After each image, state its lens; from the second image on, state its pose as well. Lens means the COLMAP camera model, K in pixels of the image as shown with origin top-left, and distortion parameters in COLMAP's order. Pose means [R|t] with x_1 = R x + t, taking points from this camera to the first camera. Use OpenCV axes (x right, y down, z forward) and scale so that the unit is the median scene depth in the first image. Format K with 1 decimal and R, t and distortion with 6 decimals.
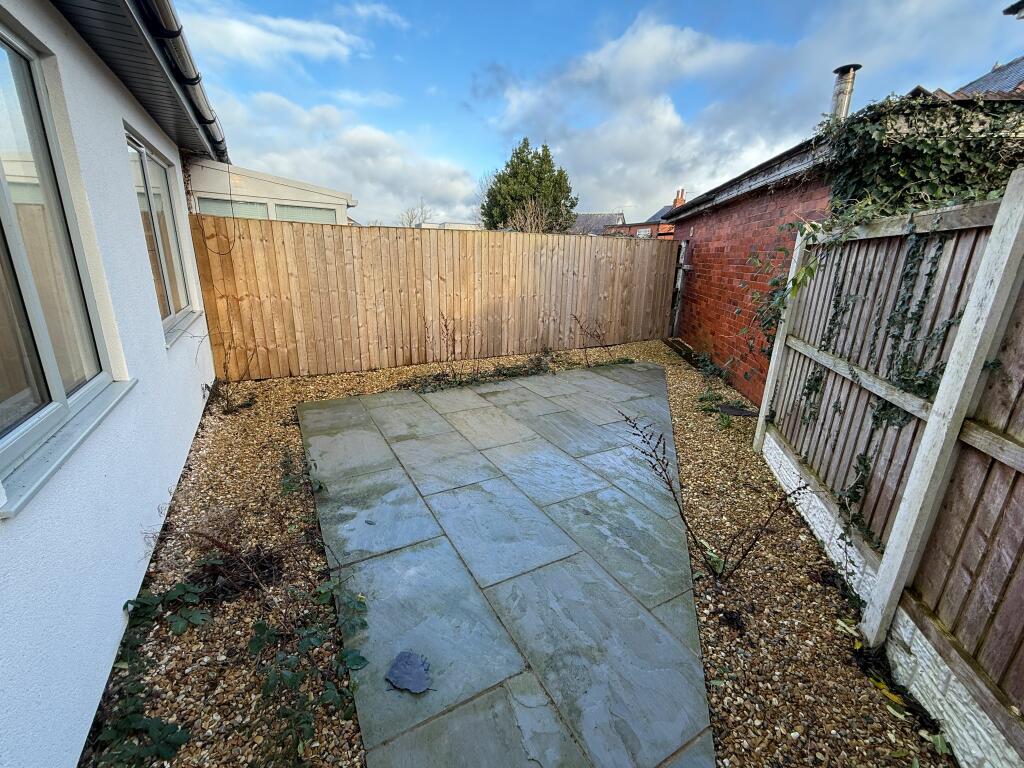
lens RADIAL K [[415.3, 0, 510.6], [0, 415.3, 388.5], [0, 0, 1]] dist [-0.013339, -0.000578]
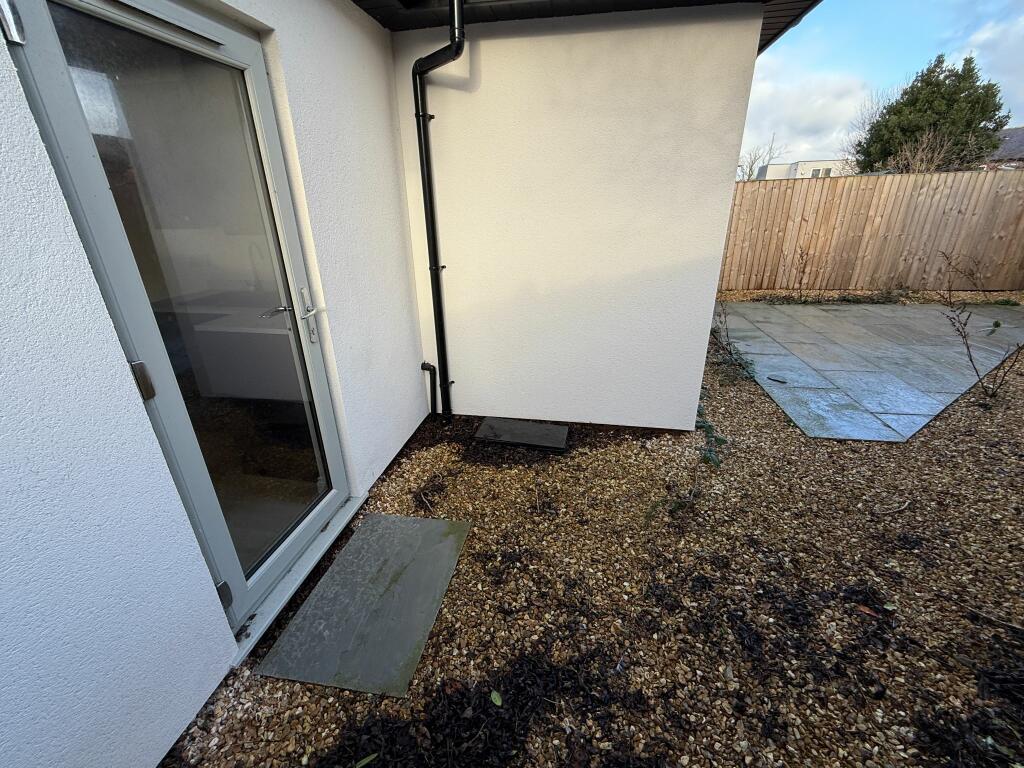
lens RADIAL K [[415.3, 0, 510.6], [0, 415.3, 388.5], [0, 0, 1]] dist [-0.013339, -0.000578]
pose [[0.766166, 0.206173, -0.608672, 0.010784], [-0.142037, 0.978044, 0.152499, 0.145819], [0.626749, -0.030386, 0.778628, -0.460311]]
